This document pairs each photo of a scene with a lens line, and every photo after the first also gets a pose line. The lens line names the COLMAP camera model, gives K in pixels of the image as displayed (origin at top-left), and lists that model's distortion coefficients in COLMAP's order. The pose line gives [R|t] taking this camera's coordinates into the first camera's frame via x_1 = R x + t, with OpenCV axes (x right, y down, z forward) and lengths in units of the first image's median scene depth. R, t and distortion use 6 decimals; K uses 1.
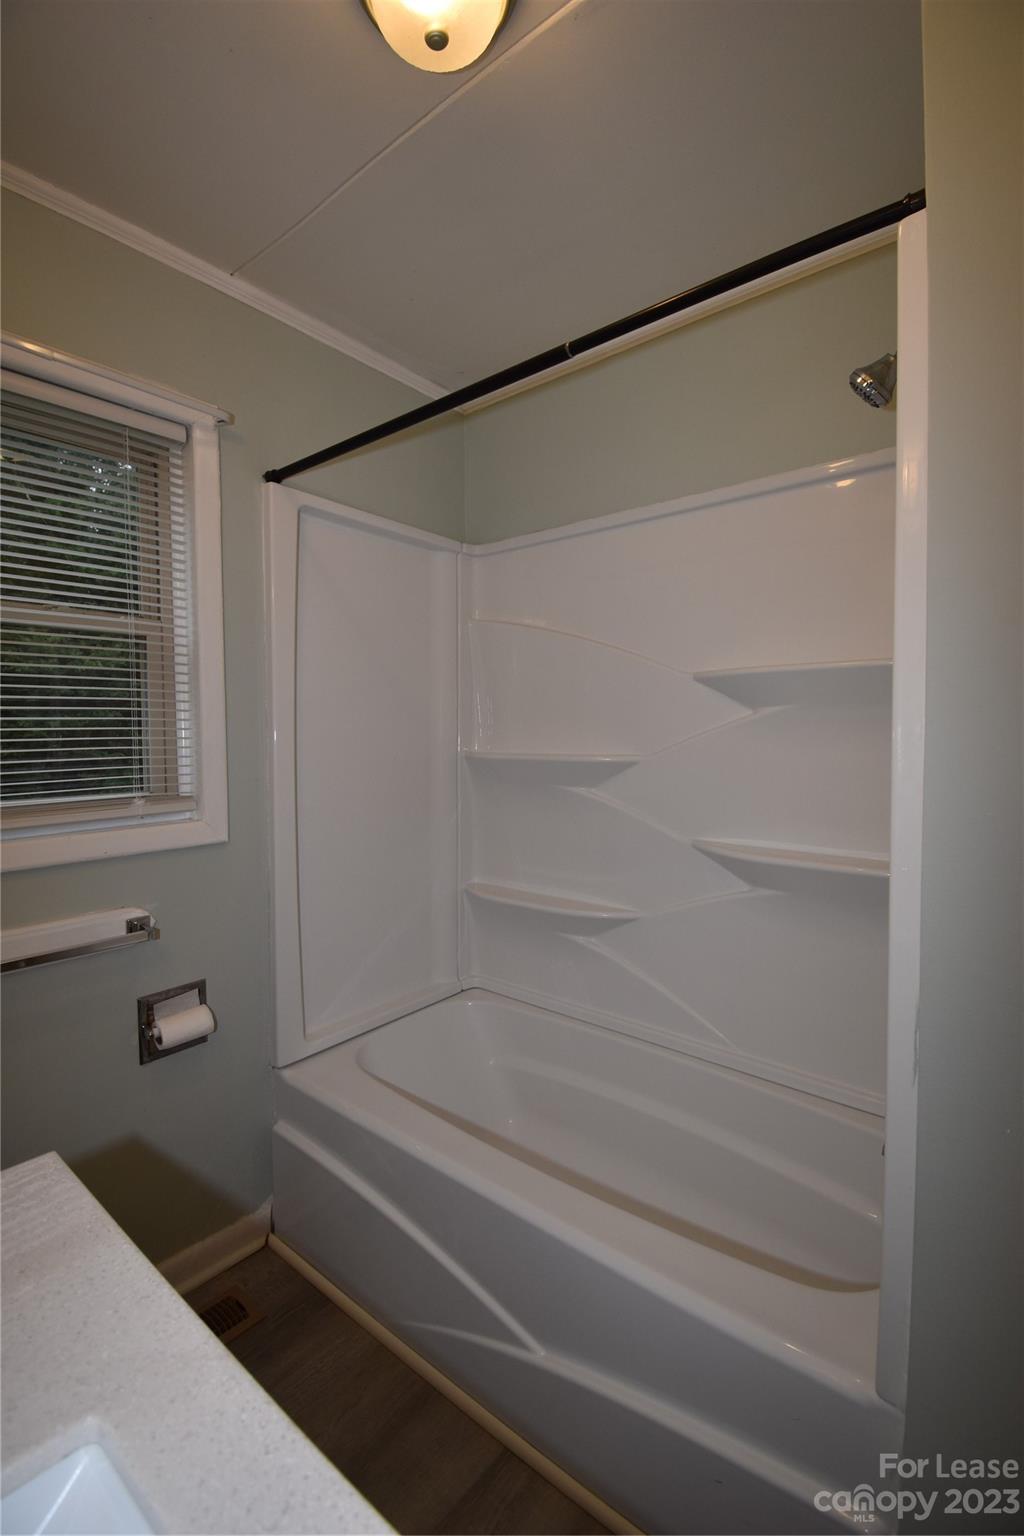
lens RADIAL K [[681.0, 0, 512.0], [0, 681.0, 768.0], [0, 0, 1]] dist [0.019029, -0.026719]
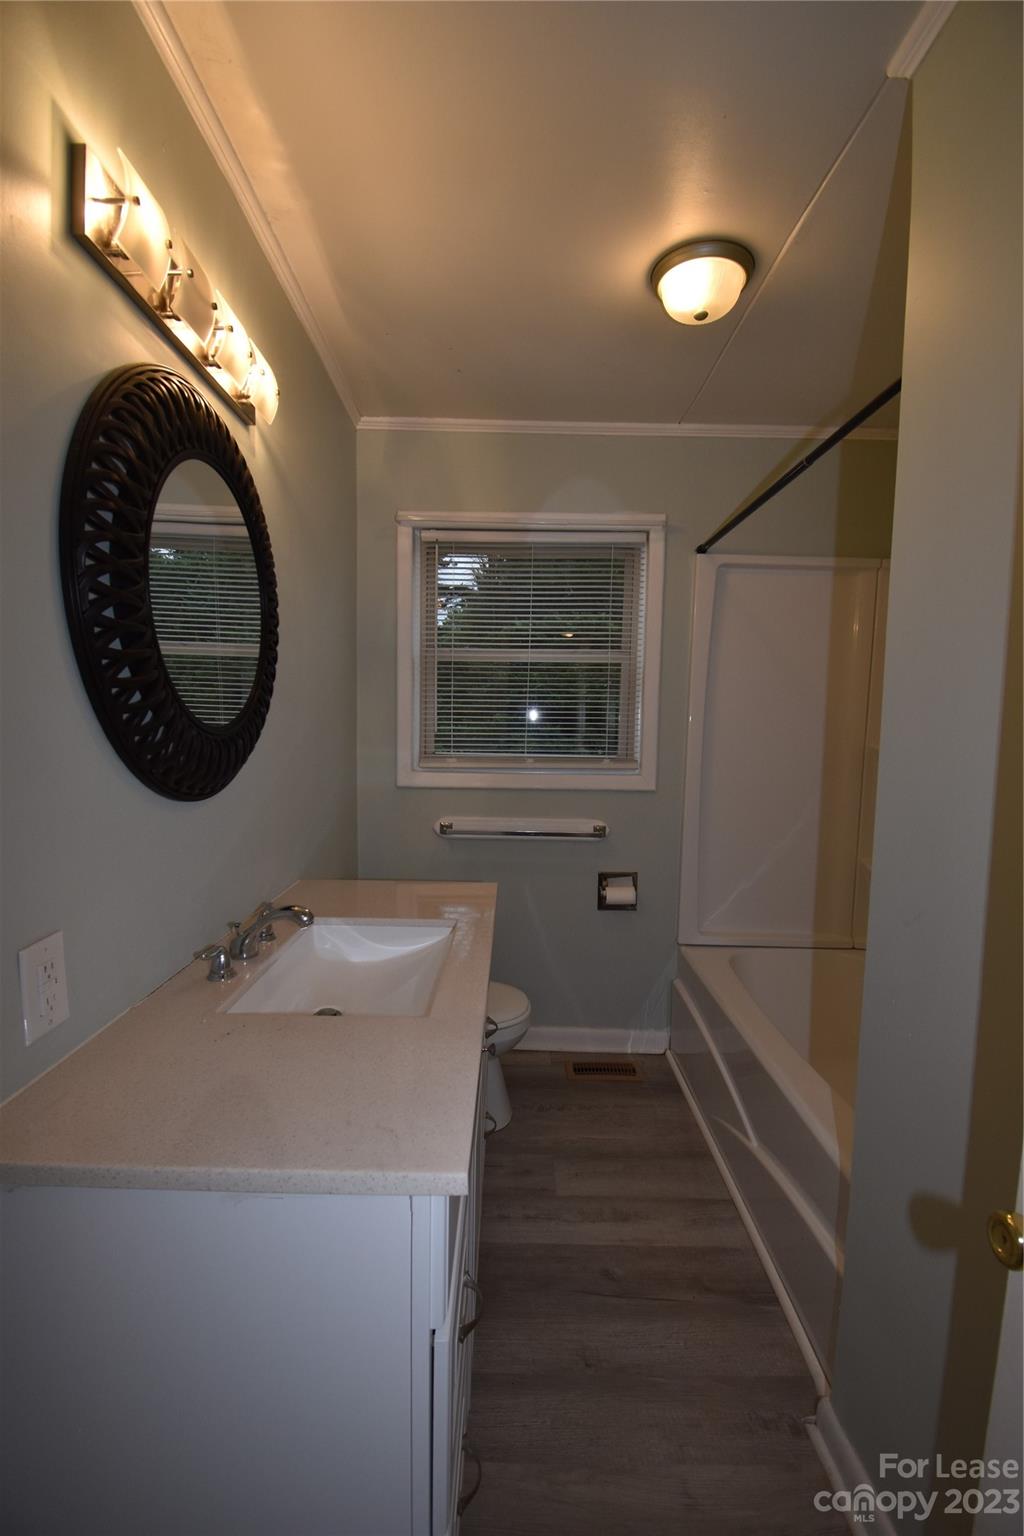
lens RADIAL K [[681.0, 0, 512.0], [0, 681.0, 768.0], [0, 0, 1]] dist [0.019029, -0.026719]
pose [[0.640575, 0.070836, -0.764621, 0.596820], [-0.051888, 0.997453, 0.048935, -0.004140], [0.766140, 0.008328, 0.642620, -0.282130]]
